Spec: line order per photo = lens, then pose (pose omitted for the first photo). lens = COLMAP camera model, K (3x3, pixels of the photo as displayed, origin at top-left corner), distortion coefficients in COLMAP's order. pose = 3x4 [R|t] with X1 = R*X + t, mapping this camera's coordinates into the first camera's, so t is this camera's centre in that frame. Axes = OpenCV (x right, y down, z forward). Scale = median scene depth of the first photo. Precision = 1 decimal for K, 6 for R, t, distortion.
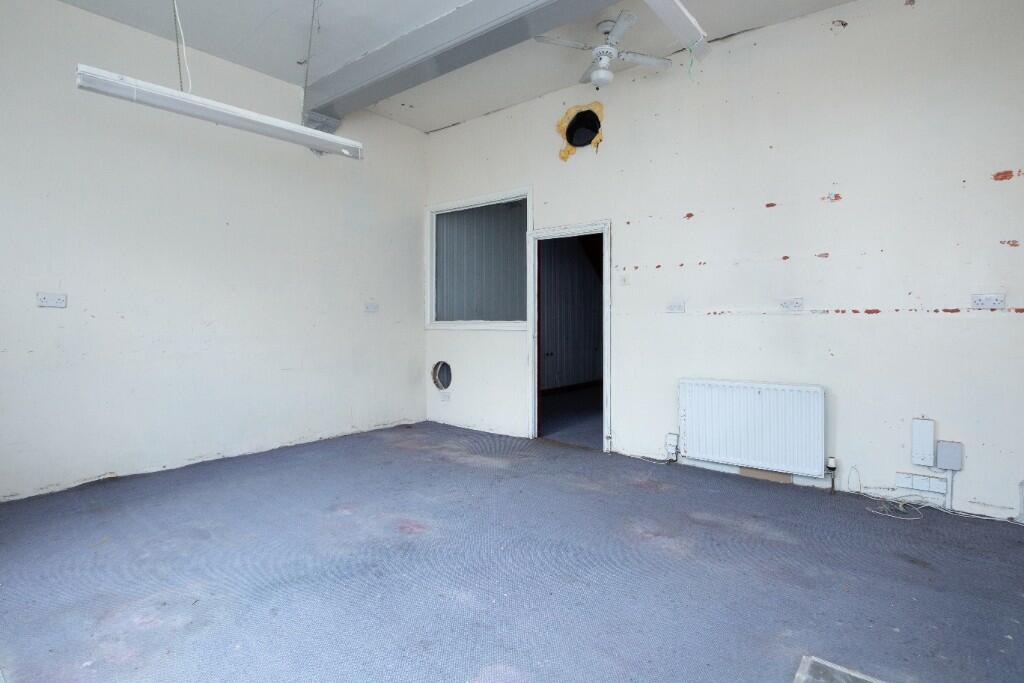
lens RADIAL K [[515.1, 0, 515.5], [0, 515.1, 324.8], [0, 0, 1]] dist [-0.018579, -0.005932]
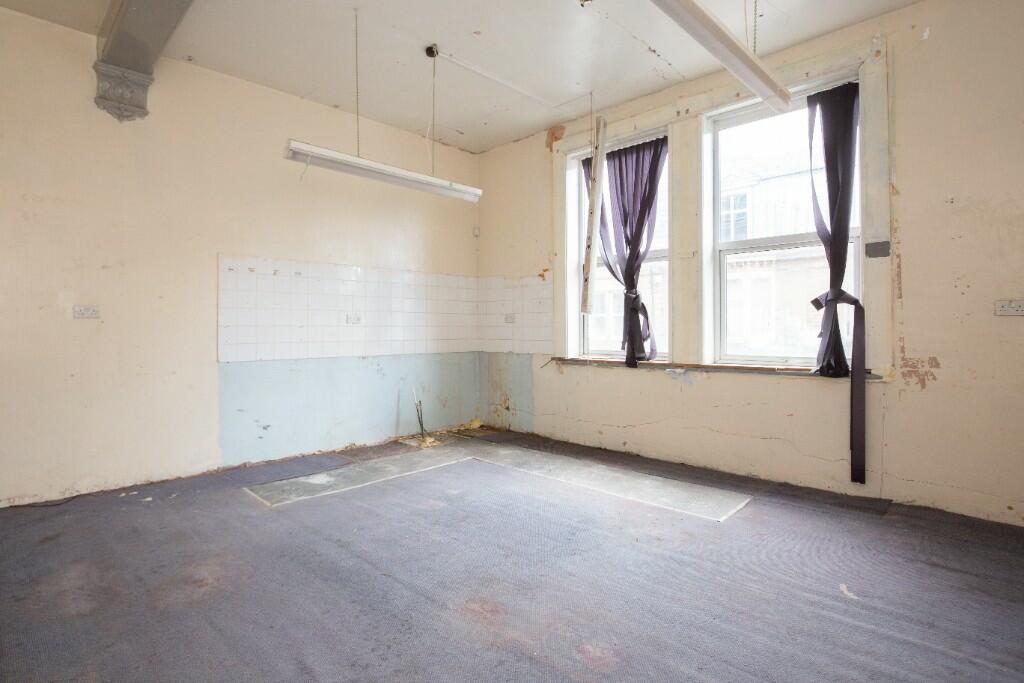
lens RADIAL K [[515.1, 0, 515.5], [0, 515.1, 324.8], [0, 0, 1]] dist [-0.018579, -0.005932]
pose [[-0.994780, 0.001848, 0.102028, -0.333292], [0.001882, 0.999998, 0.000240, -0.015988], [-0.102027, 0.000431, -0.994781, 1.769497]]
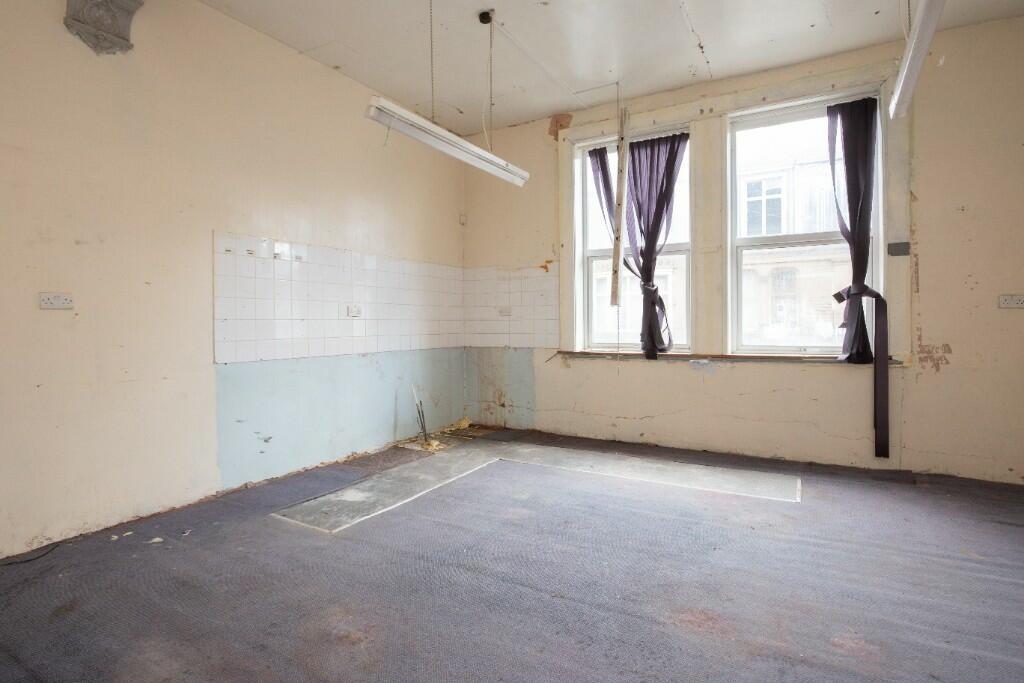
lens RADIAL K [[515.1, 0, 515.5], [0, 515.1, 324.8], [0, 0, 1]] dist [-0.018579, -0.005932]
pose [[-0.990269, 0.006576, -0.139008, 0.138015], [0.005083, 0.999926, 0.011088, -0.011012], [0.139071, 0.010274, -0.990229, 1.681788]]
